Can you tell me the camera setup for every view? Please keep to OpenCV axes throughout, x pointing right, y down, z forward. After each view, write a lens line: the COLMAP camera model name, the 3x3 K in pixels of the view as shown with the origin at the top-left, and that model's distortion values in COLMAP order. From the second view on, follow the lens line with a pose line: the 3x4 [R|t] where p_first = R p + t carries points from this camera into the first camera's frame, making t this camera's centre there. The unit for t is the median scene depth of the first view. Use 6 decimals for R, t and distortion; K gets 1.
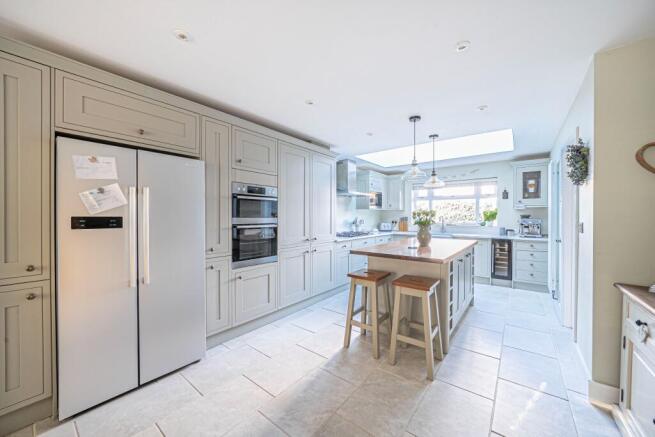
lens RADIAL K [[245.8, 0, 327.5], [0, 245.8, 218.5], [0, 0, 1]] dist [-0.008296, 0.000218]
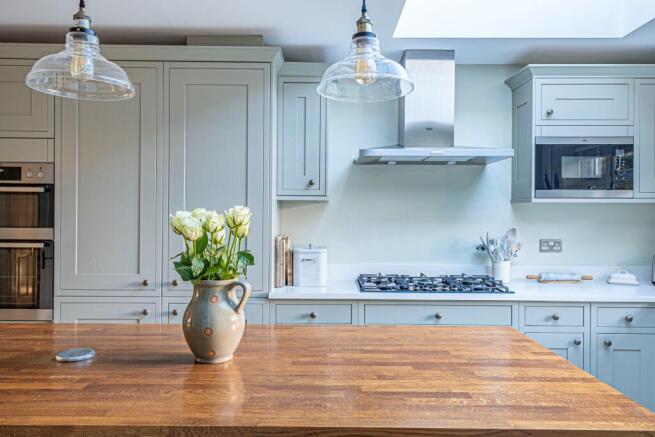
lens RADIAL K [[500.0, 0, 327.5], [0, 500.0, 218.5], [0, 0, 1]] dist [0.029106, -0.001016]
pose [[0.618529, 0.005913, -0.785740, 1.187966], [-0.013726, 0.999900, -0.003280, -0.034869], [0.785642, 0.012814, 0.618548, 1.115123]]
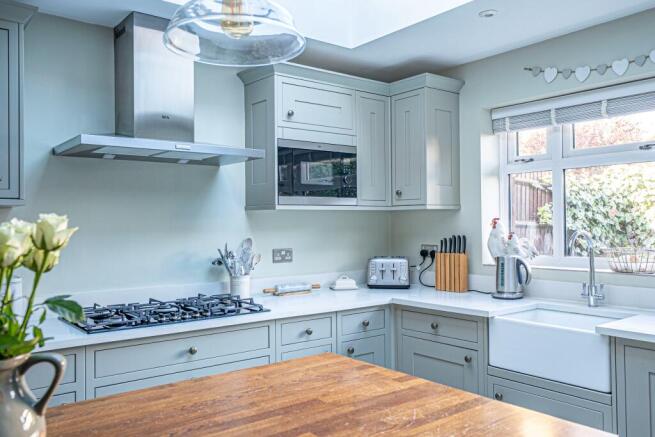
lens RADIAL K [[548.5, 0, 327.5], [0, 548.5, 218.5], [0, 0, 1]] dist [0.013967, -0.000923]
pose [[0.972169, -0.012734, -0.233936, 0.885965], [0.008296, 0.999767, -0.019944, -0.040190], [0.234135, 0.017448, 0.972047, 1.096144]]
